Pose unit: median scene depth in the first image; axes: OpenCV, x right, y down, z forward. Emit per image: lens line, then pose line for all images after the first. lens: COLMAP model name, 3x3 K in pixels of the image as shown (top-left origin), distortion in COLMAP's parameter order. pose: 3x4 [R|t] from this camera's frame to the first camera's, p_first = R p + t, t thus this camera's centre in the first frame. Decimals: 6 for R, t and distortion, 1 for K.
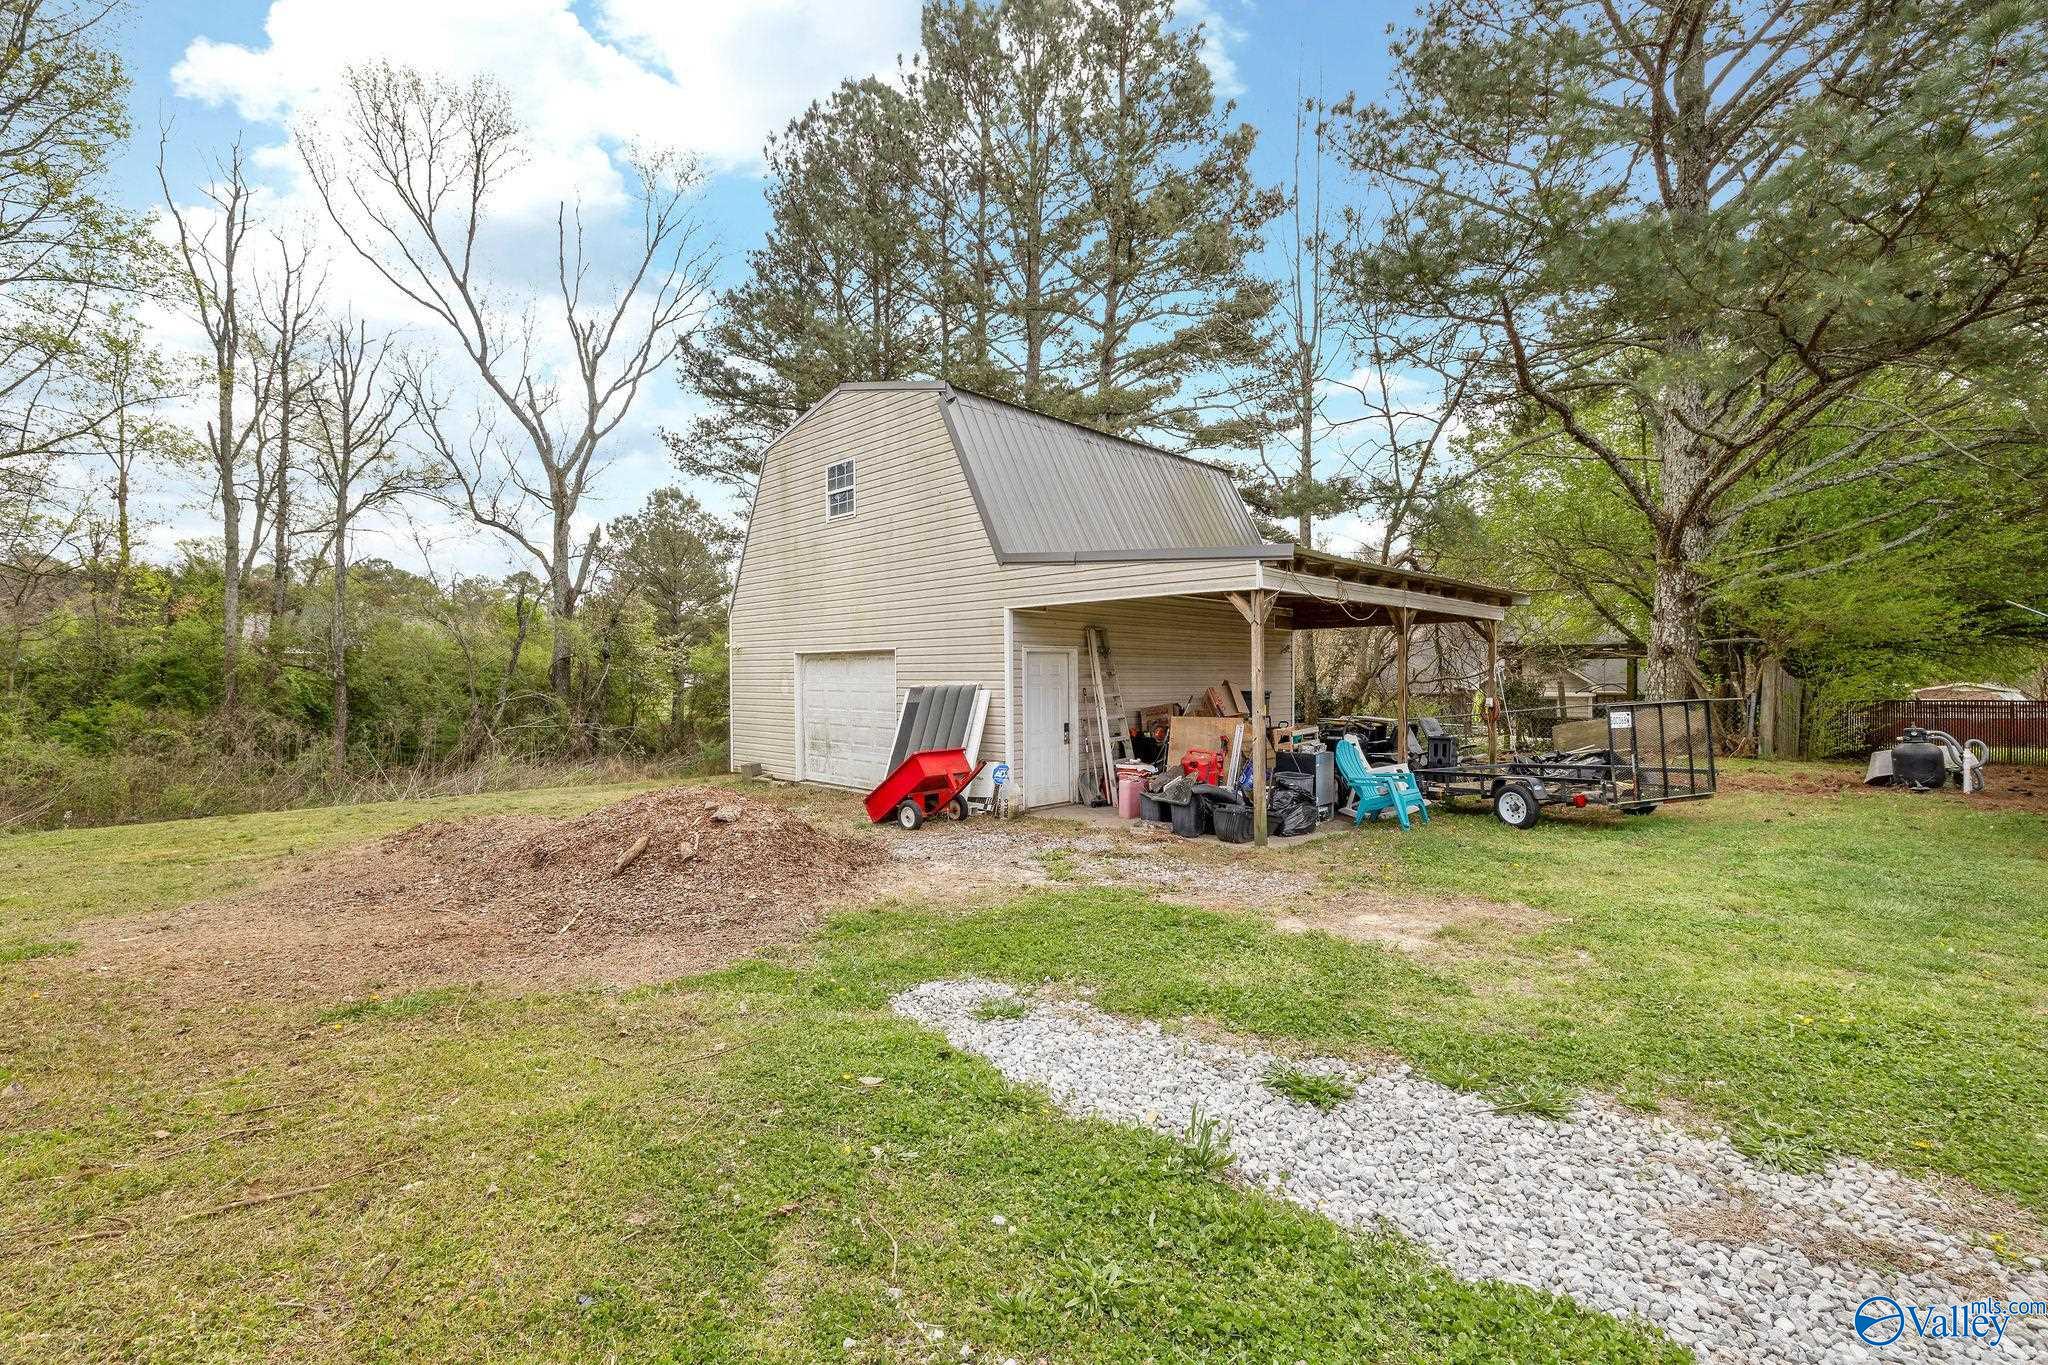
lens RADIAL K [[865.1, 0, 1020.7], [0, 865.1, 674.5], [0, 0, 1]] dist [-0.001405, -0.001150]
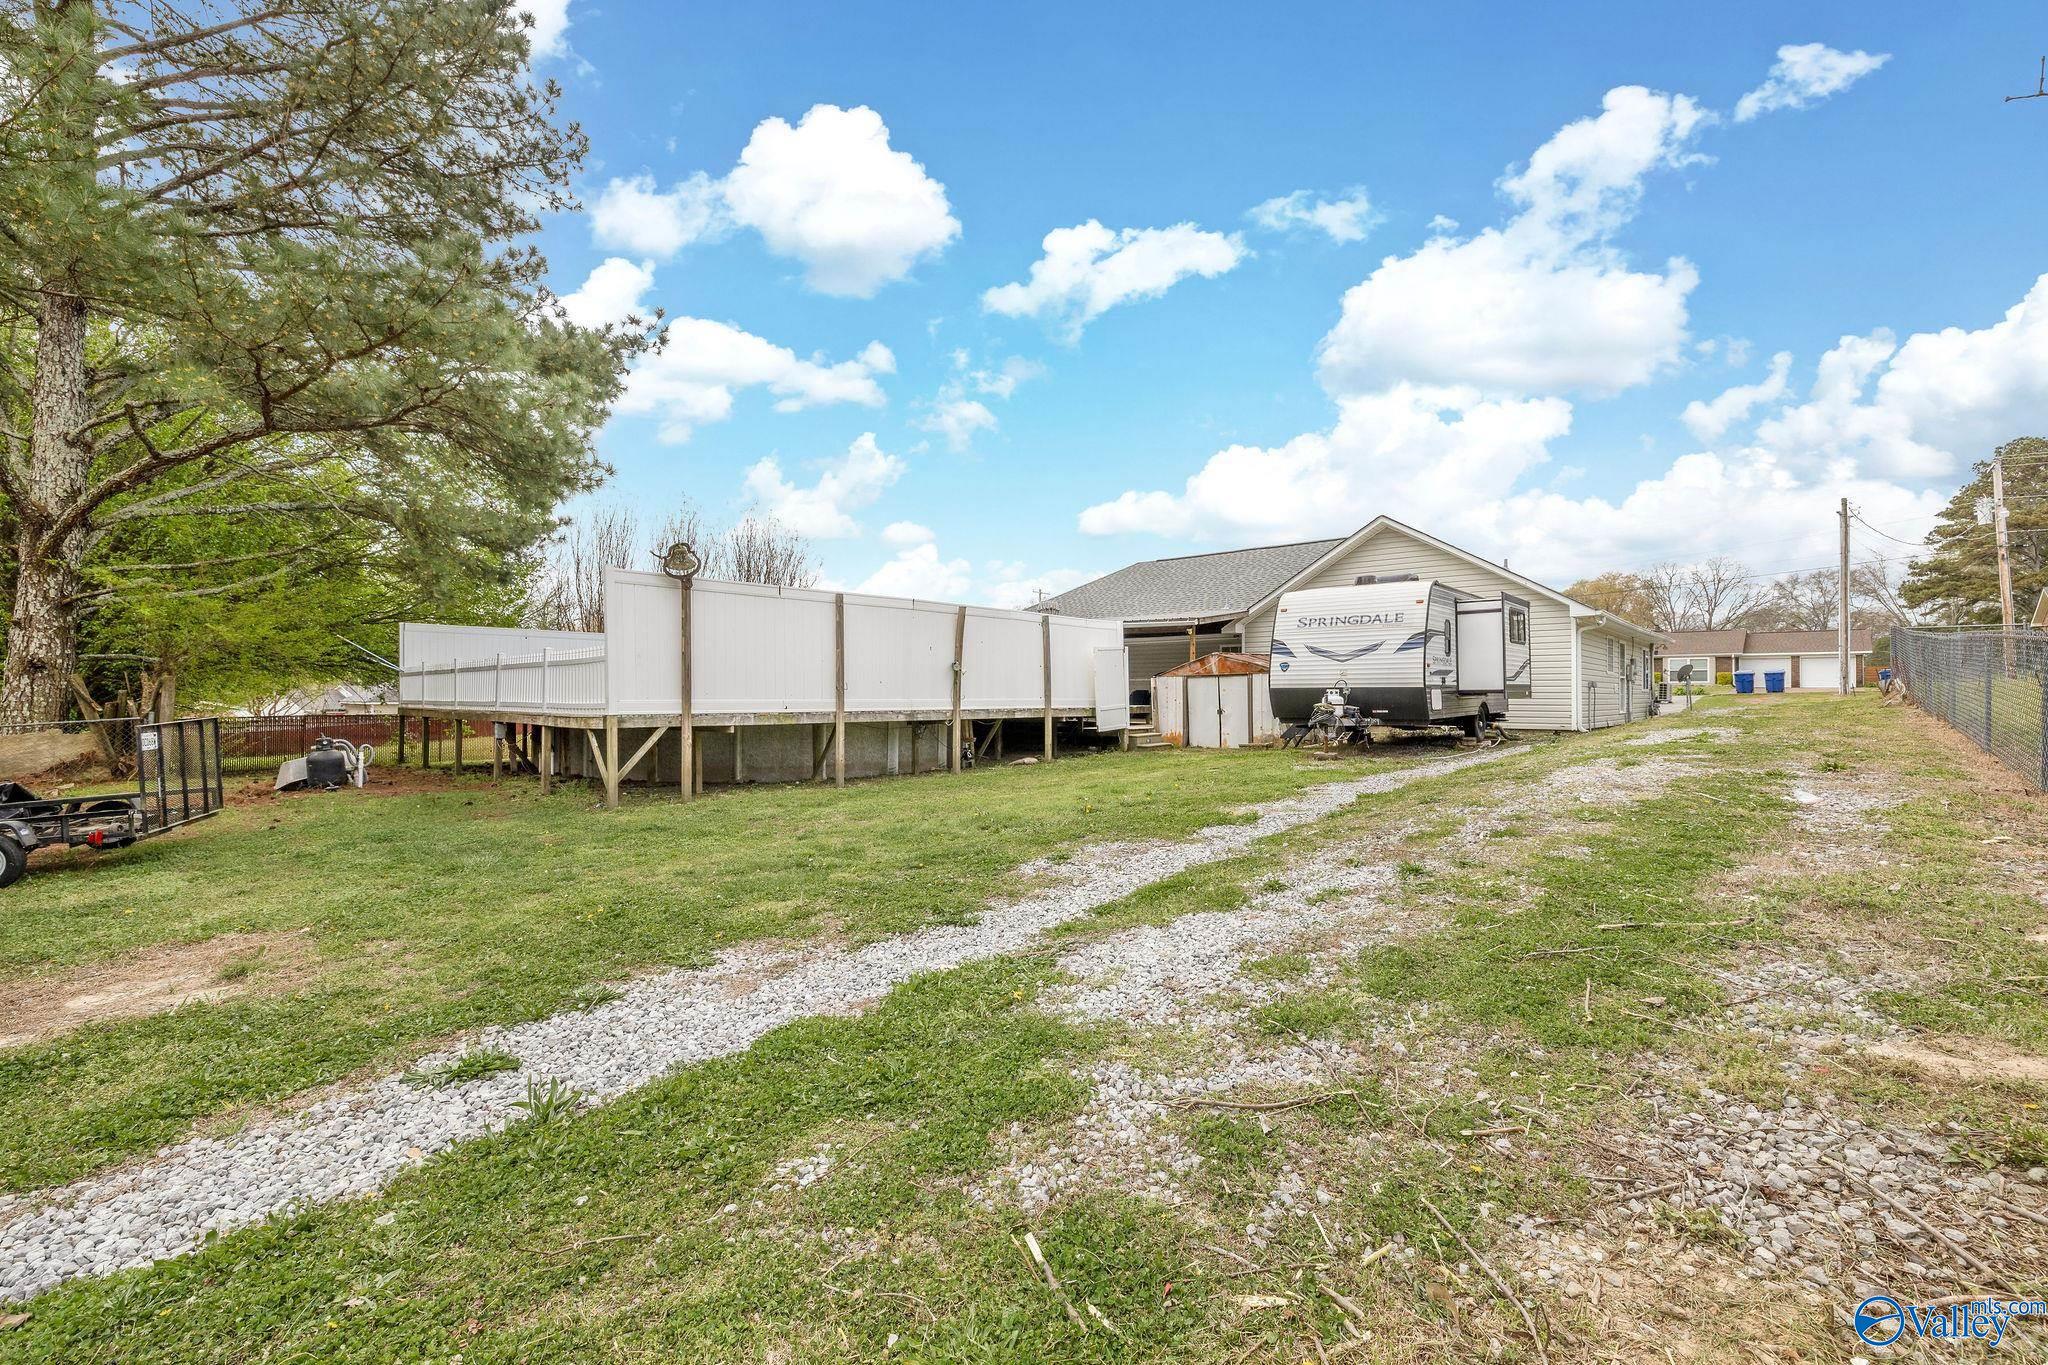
lens RADIAL K [[865.1, 0, 1020.7], [0, 865.1, 674.5], [0, 0, 1]] dist [-0.001405, -0.001150]
pose [[-0.050852, 0.024245, 0.998412, -0.216463], [-0.001572, 0.999702, -0.024357, 0.002160], [-0.998705, -0.002808, -0.050799, 0.099503]]
